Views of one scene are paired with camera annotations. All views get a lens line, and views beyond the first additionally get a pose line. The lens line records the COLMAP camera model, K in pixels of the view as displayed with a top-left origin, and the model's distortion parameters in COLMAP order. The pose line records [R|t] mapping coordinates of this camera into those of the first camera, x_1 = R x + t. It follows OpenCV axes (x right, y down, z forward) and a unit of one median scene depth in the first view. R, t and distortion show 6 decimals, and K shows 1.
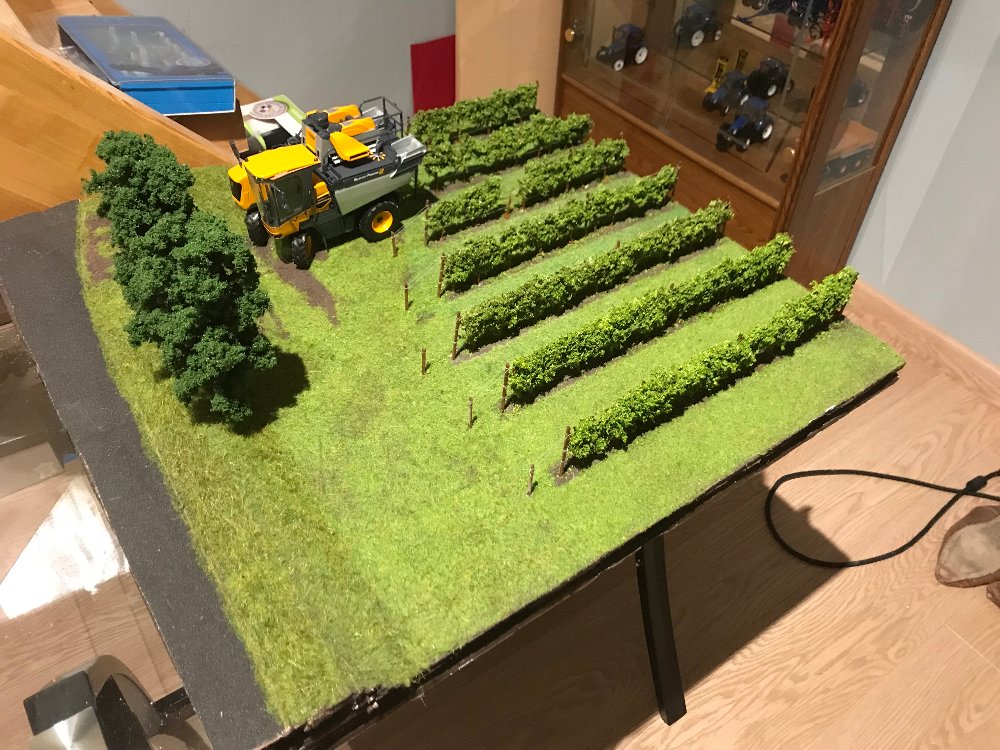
lens RADIAL K [[828.9, 0, 495.6], [0, 828.9, 369.2], [0, 0, 1]] dist [0.005080, -0.007205]
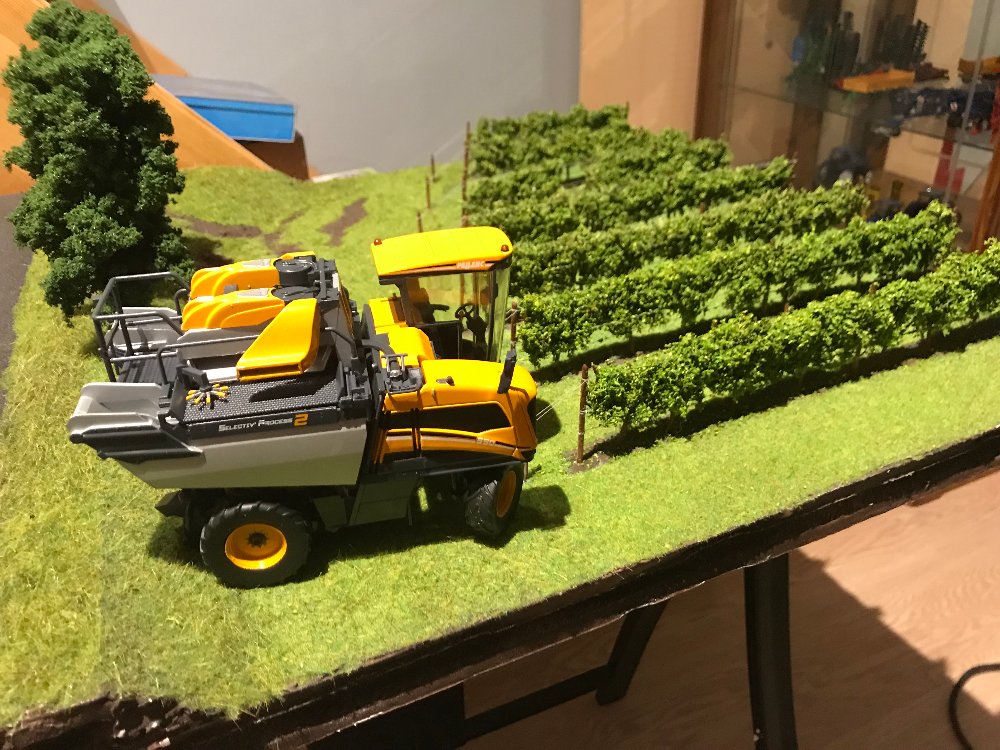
lens RADIAL K [[838.9, 0, 496.6], [0, 838.9, 376.5], [0, 0, 1]] dist [-0.042429, 0.069590]
pose [[0.982475, 0.033765, -0.183311, 0.109589], [-0.078830, 0.966443, -0.244487, 0.190238], [0.168905, 0.254653, 0.952168, 0.294226]]
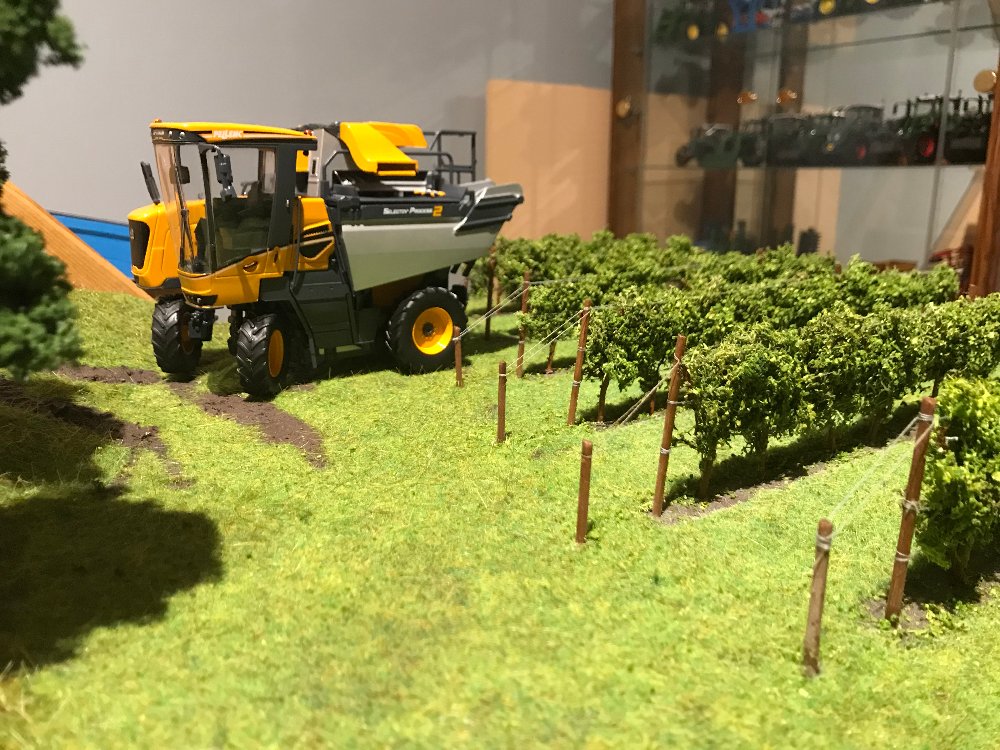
lens RADIAL K [[828.9, 0, 495.6], [0, 828.9, 369.2], [0, 0, 1]] dist [0.005080, -0.007205]
pose [[0.999547, -0.027461, 0.012293, -0.114030], [0.029849, 0.853841, -0.519677, 0.107054], [0.003775, 0.519808, 0.854275, 0.636744]]
